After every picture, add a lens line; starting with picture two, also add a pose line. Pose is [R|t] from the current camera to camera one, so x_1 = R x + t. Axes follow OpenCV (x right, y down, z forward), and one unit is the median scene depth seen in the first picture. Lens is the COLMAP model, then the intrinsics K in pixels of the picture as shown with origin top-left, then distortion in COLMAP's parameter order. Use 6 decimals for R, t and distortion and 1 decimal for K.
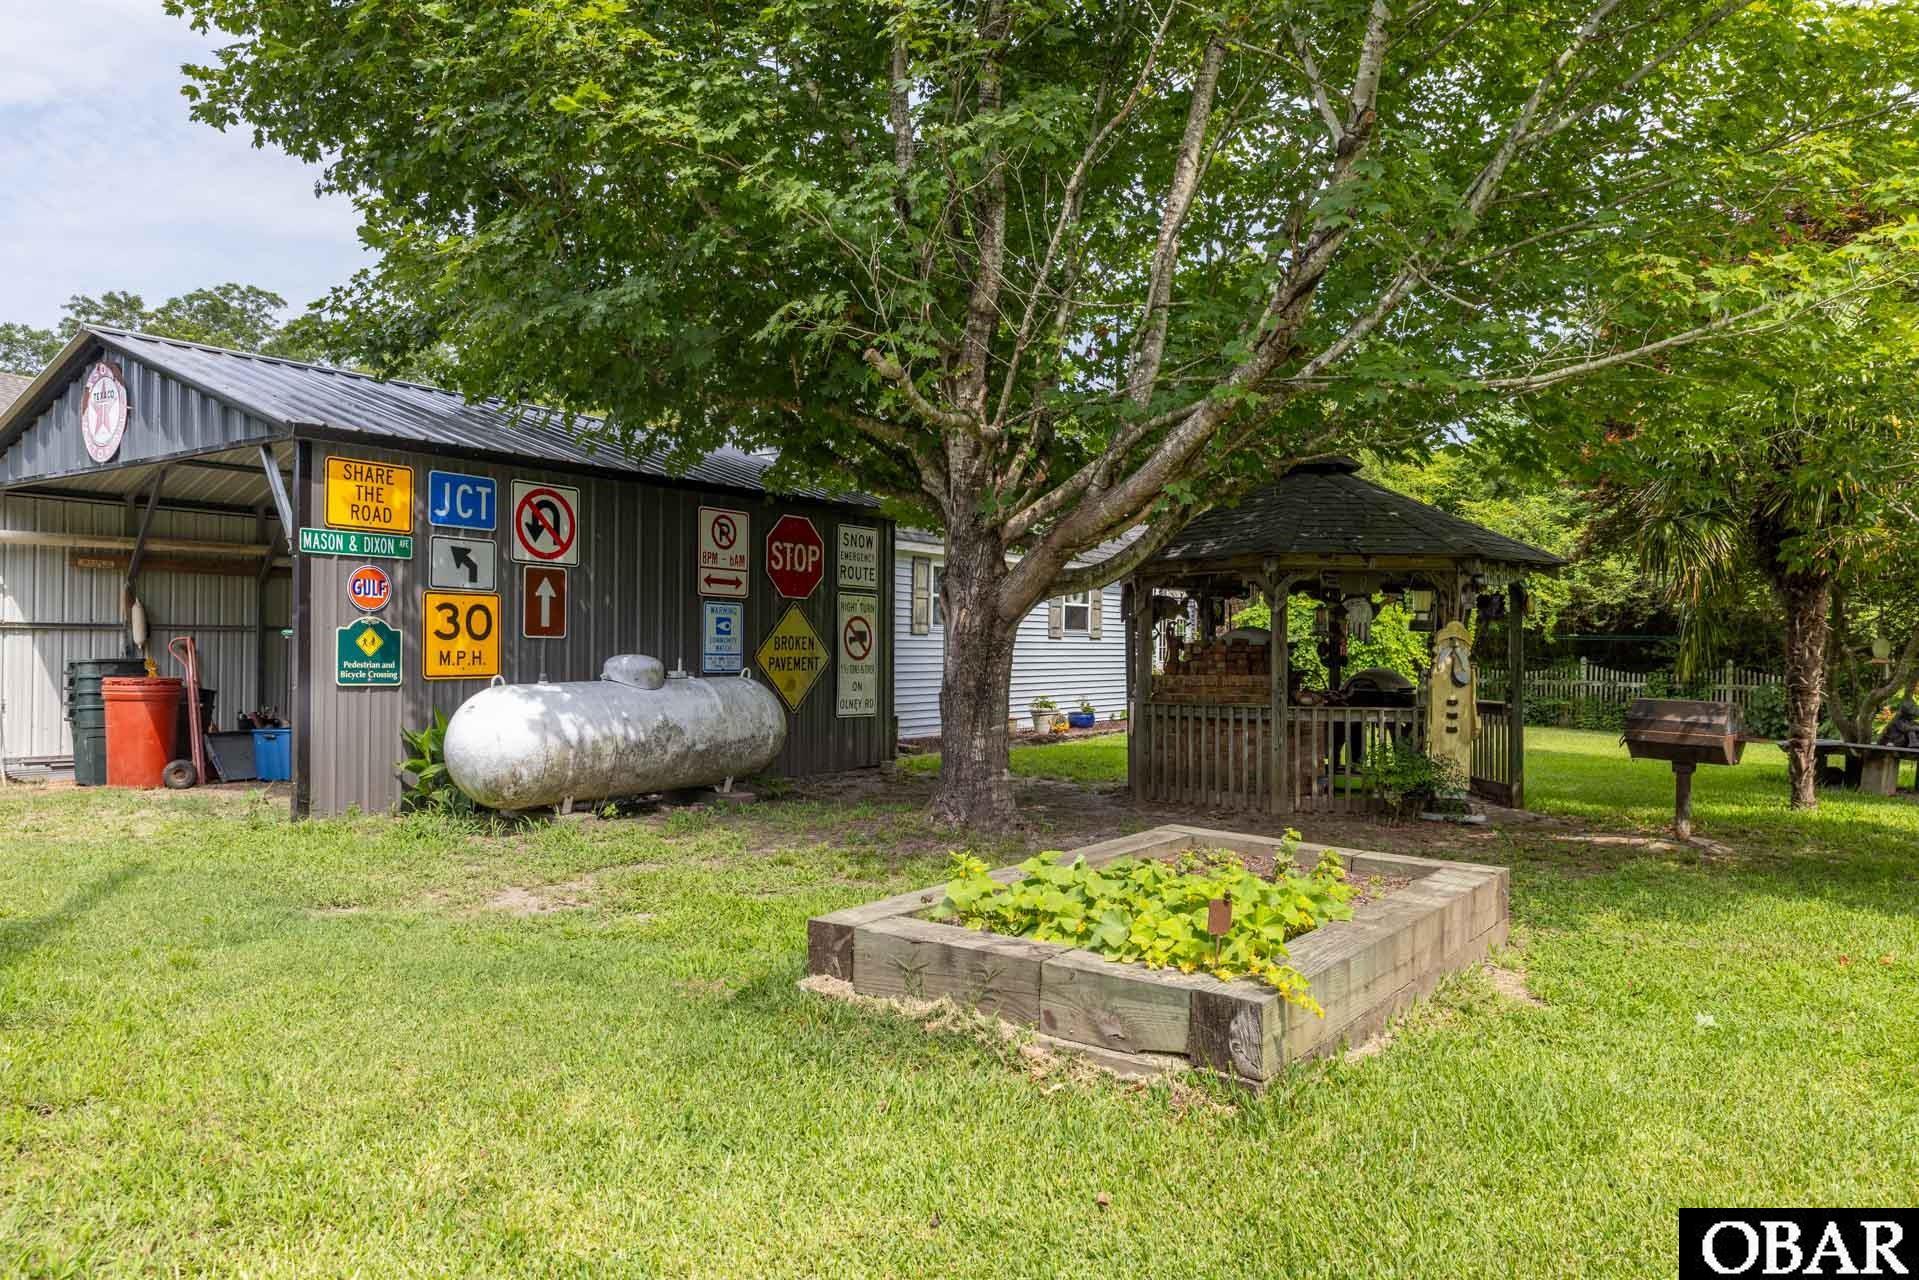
lens RADIAL K [[1303.7, 0, 960.3], [0, 1303.7, 643.4], [0, 0, 1]] dist [0.002861, -0.002125]
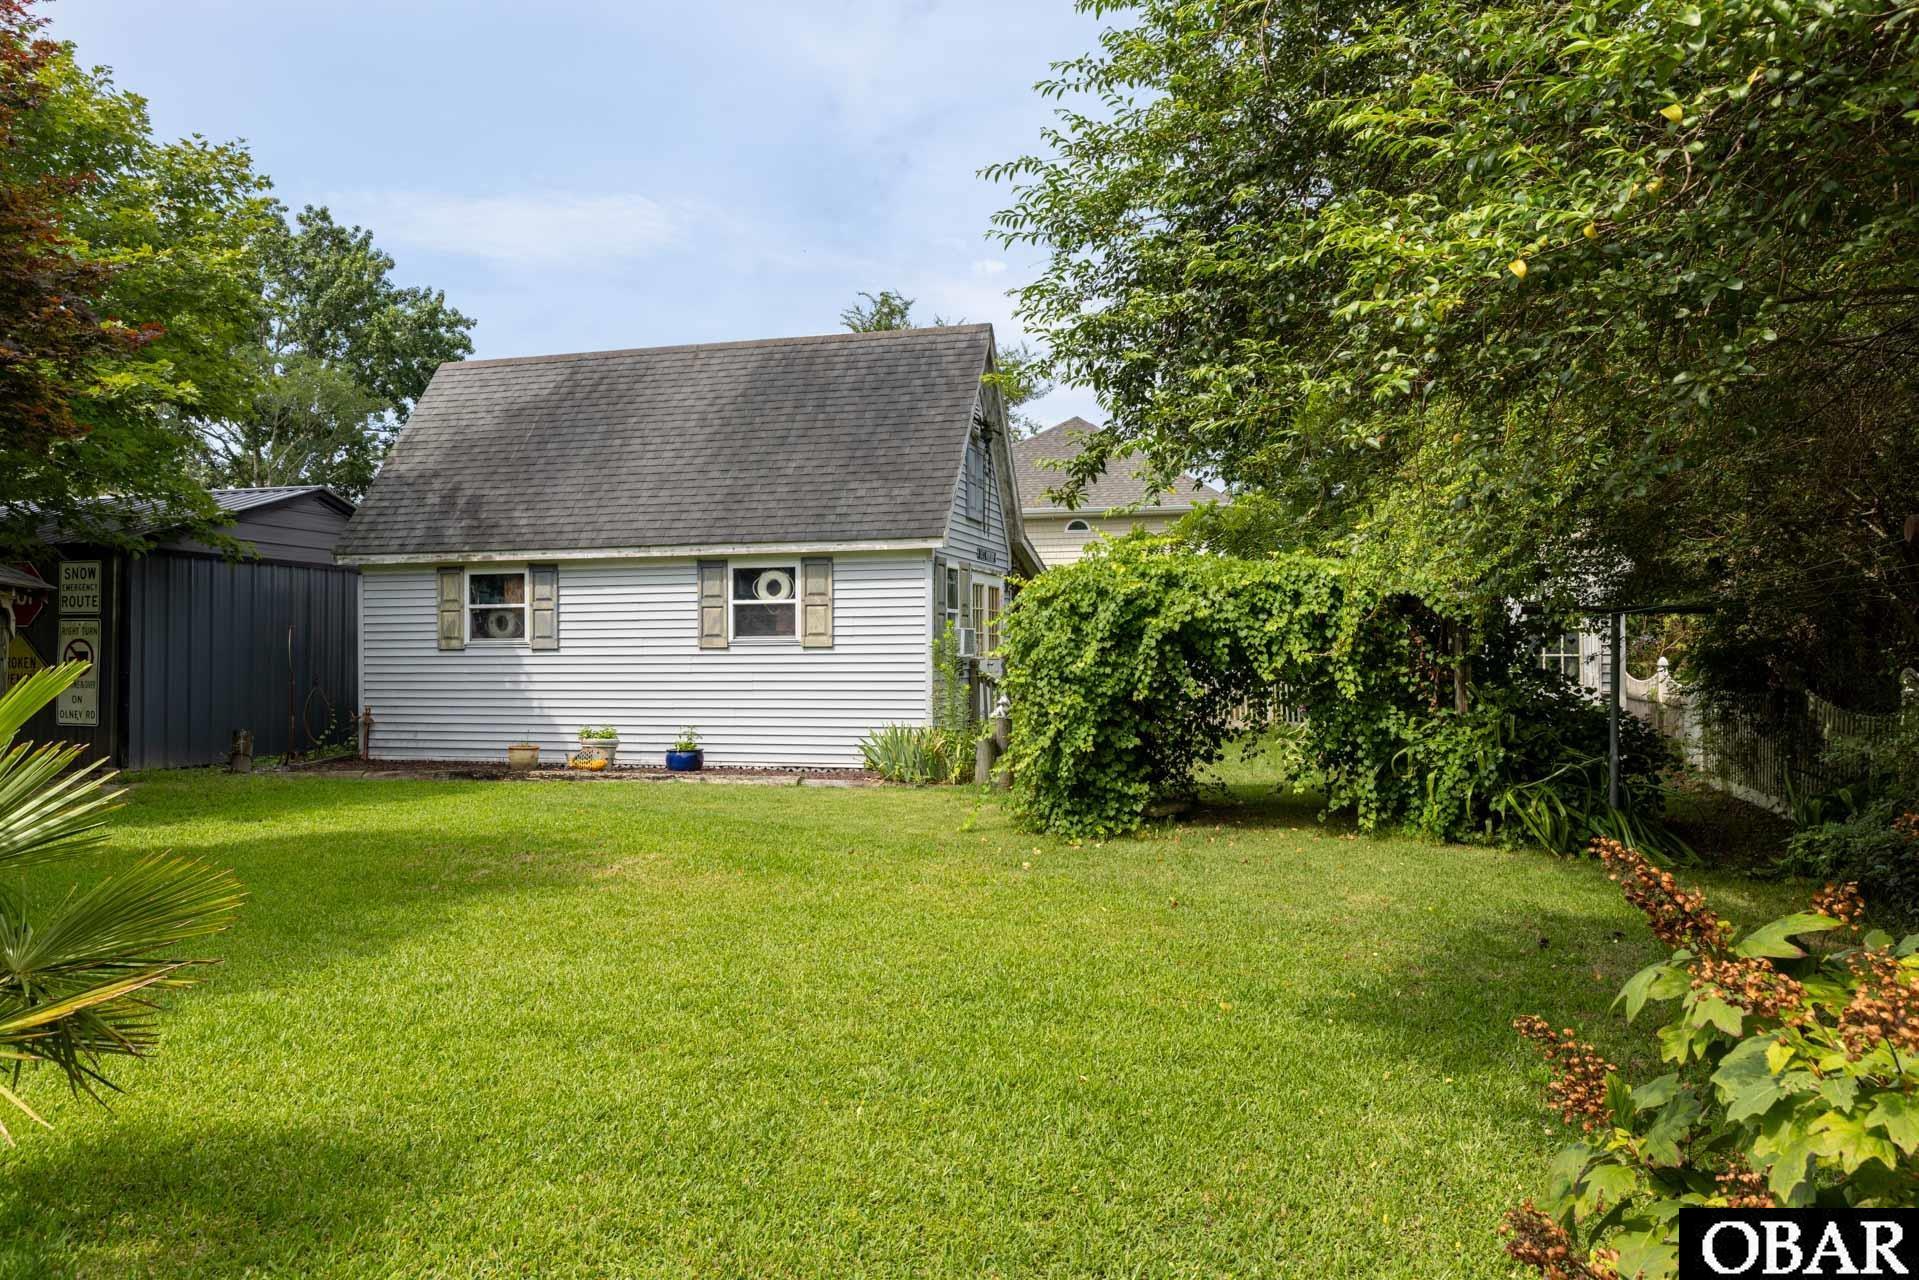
lens RADIAL K [[1303.7, 0, 960.0], [0, 1303.7, 643.7], [0, 0, 1]] dist [0.002861, -0.002125]
pose [[0.348412, -0.041646, -0.936416, 1.117753], [0.010620, 0.999124, -0.040484, 0.034135], [0.937281, 0.004161, 0.348549, 1.163960]]
